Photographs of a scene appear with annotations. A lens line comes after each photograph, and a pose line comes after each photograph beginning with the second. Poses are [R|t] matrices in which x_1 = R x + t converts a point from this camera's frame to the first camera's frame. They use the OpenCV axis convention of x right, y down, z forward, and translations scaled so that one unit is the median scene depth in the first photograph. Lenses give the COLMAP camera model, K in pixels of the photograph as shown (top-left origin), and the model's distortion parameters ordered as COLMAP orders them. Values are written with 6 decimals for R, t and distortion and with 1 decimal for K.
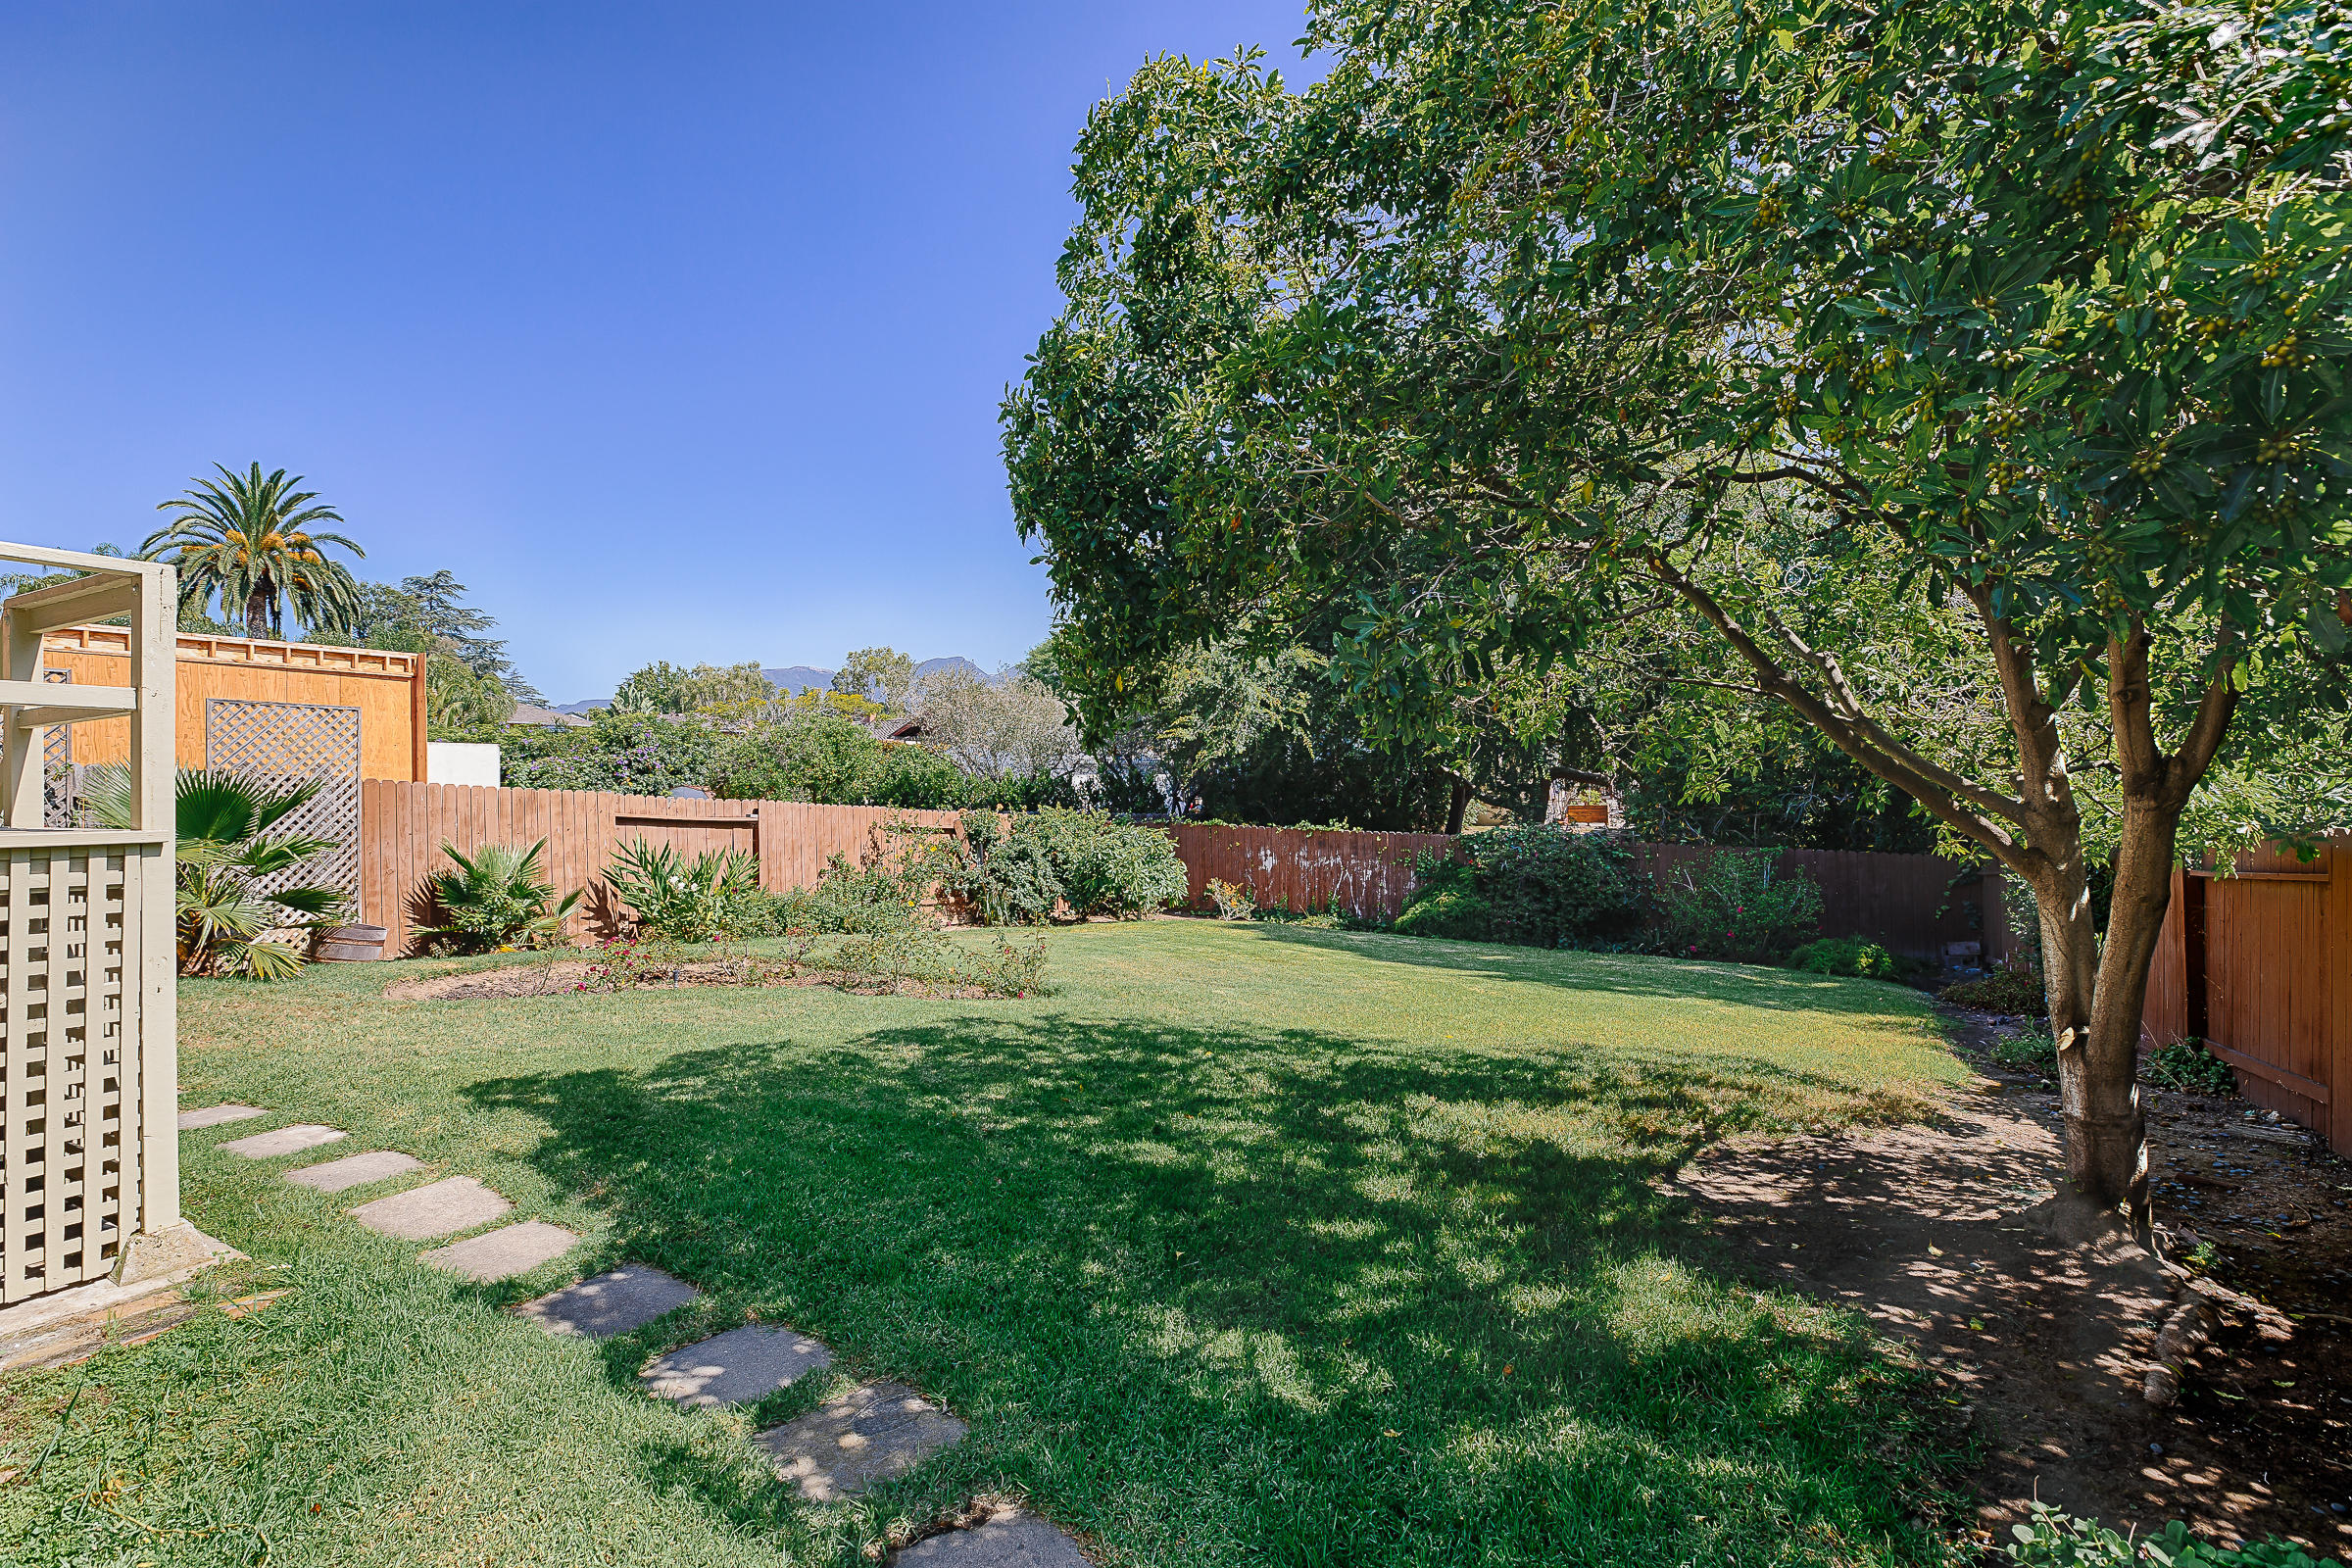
lens RADIAL K [[1112.6, 0, 1186.0], [0, 1112.6, 788.5], [0, 0, 1]] dist [0.001464, 0.001155]
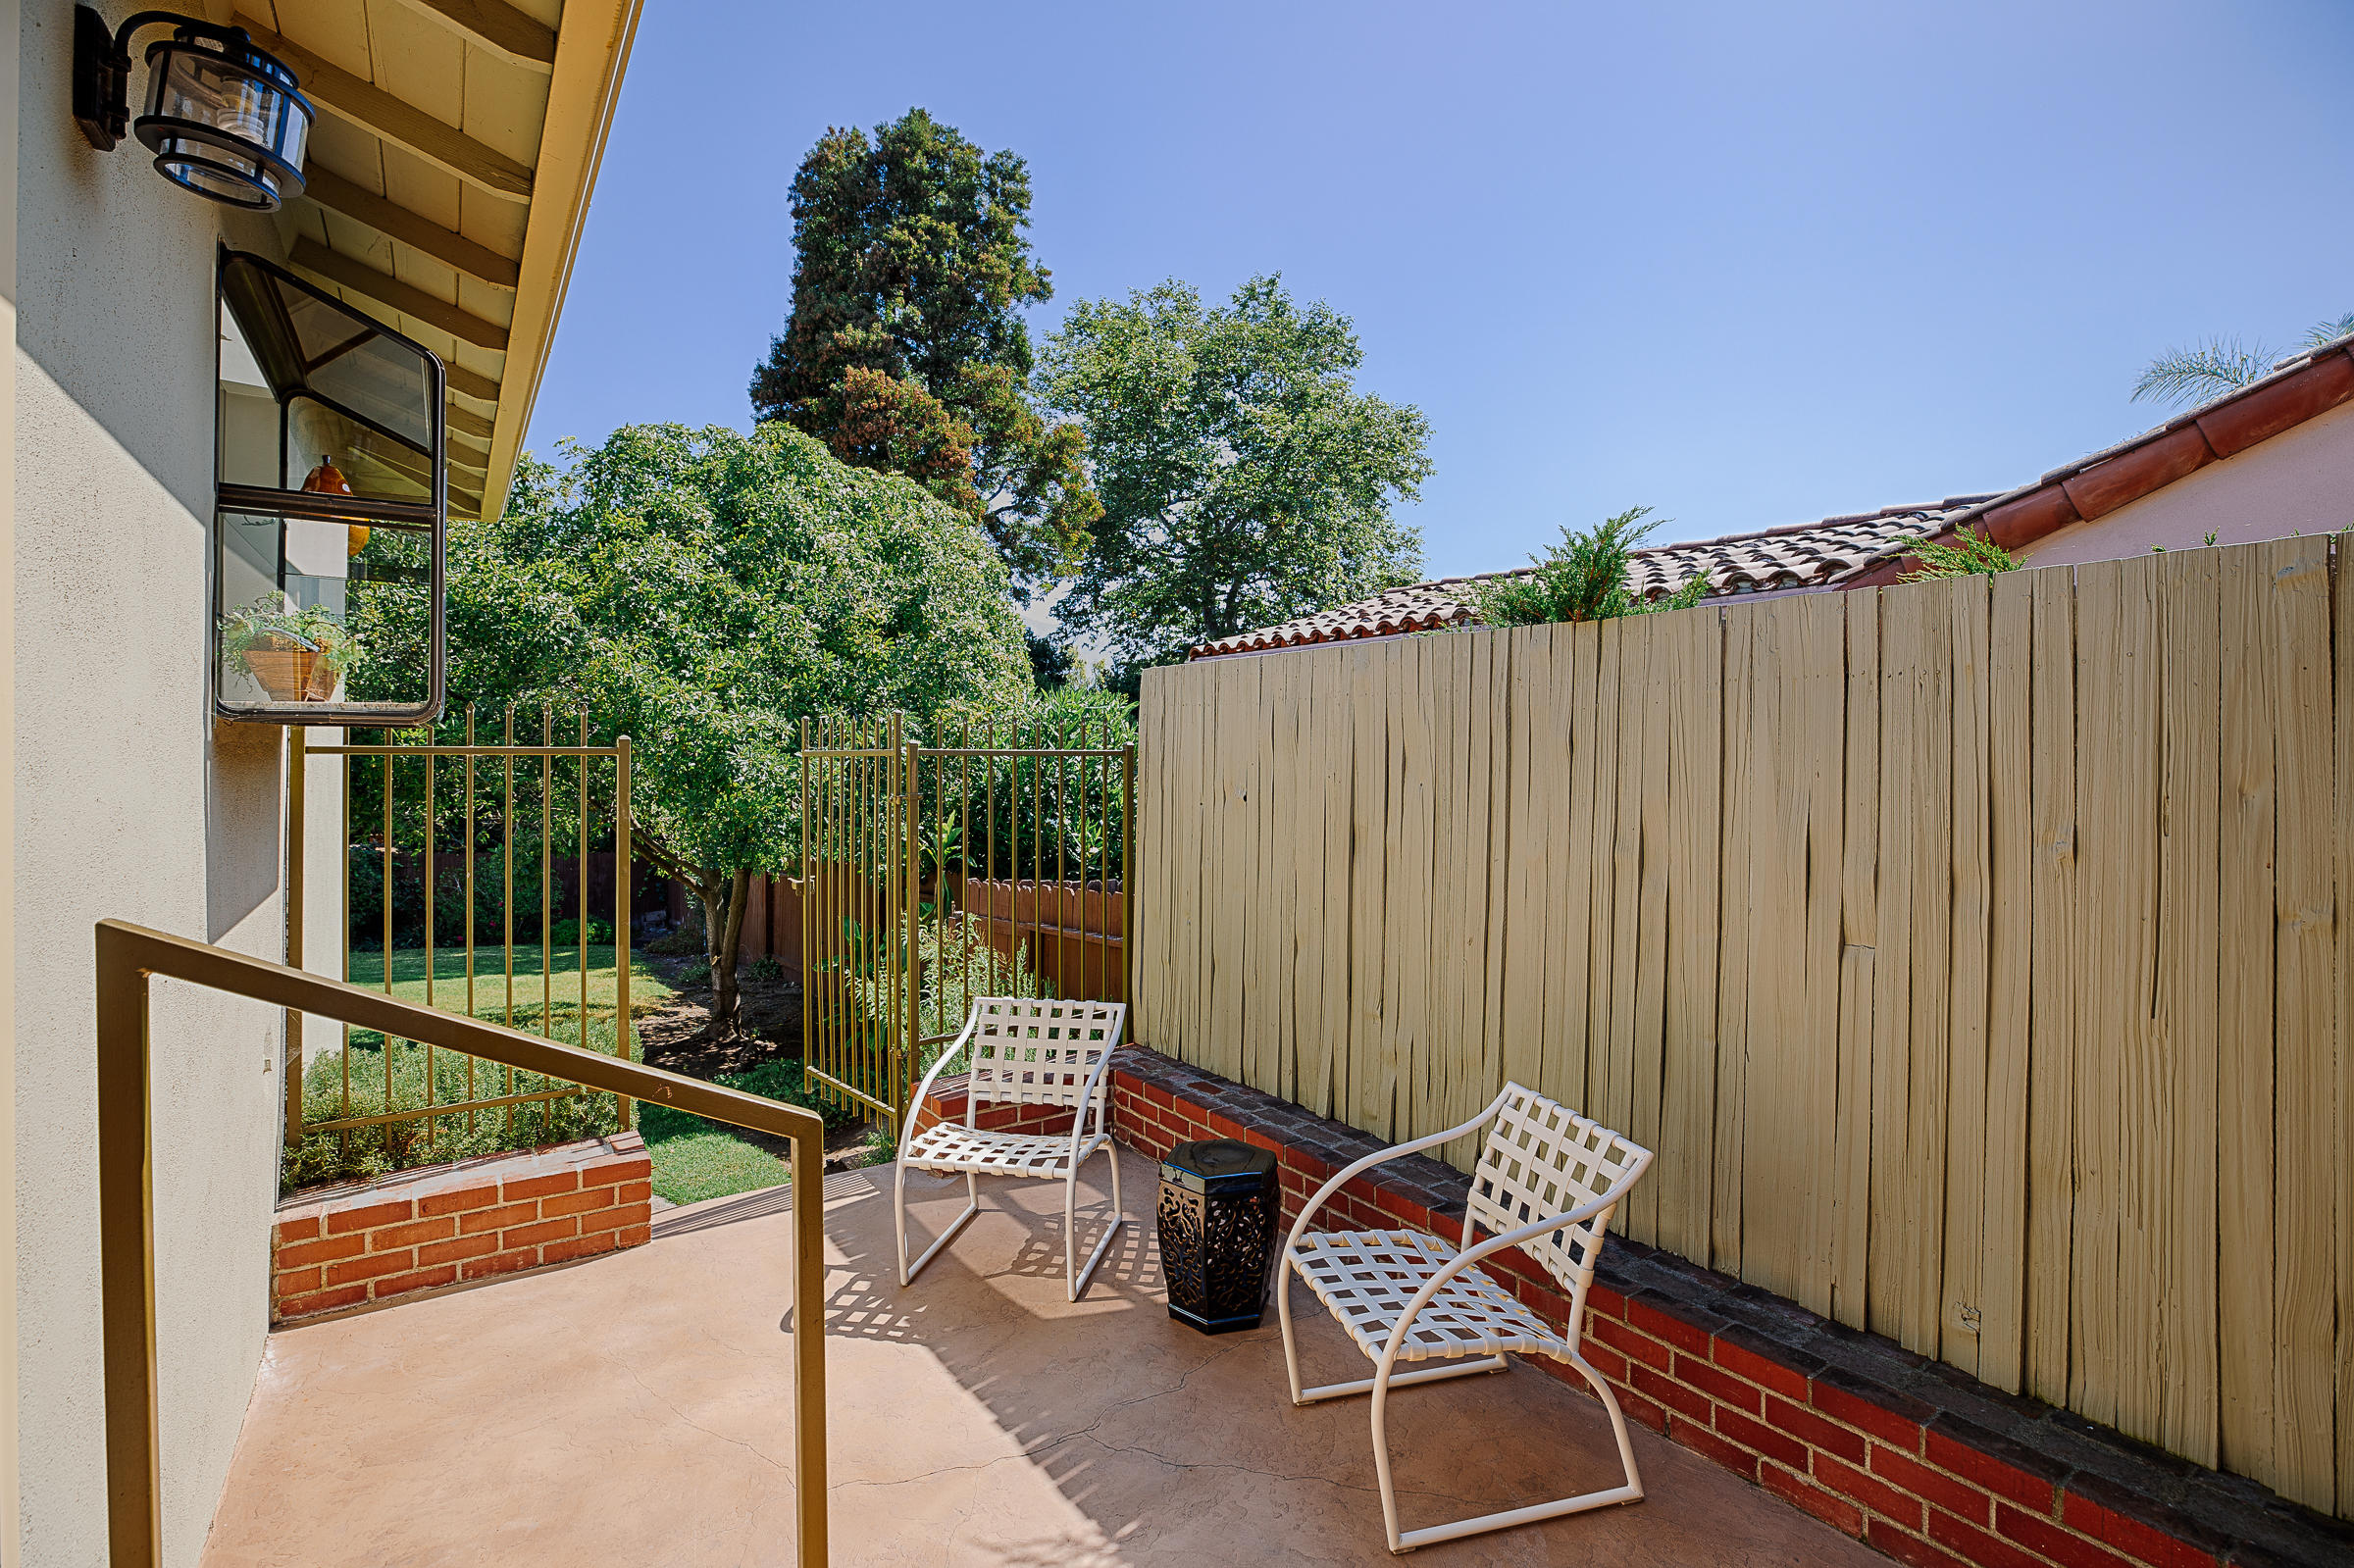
lens RADIAL K [[1113.4, 0, 1179.9], [0, 1113.4, 783.3], [0, 0, 1]] dist [0.001464, 0.001155]
pose [[0.487588, 0.004346, 0.873063, -0.606906], [-0.024188, 0.999671, 0.008532, -0.148781], [-0.872739, -0.025278, 0.487532, -0.769053]]
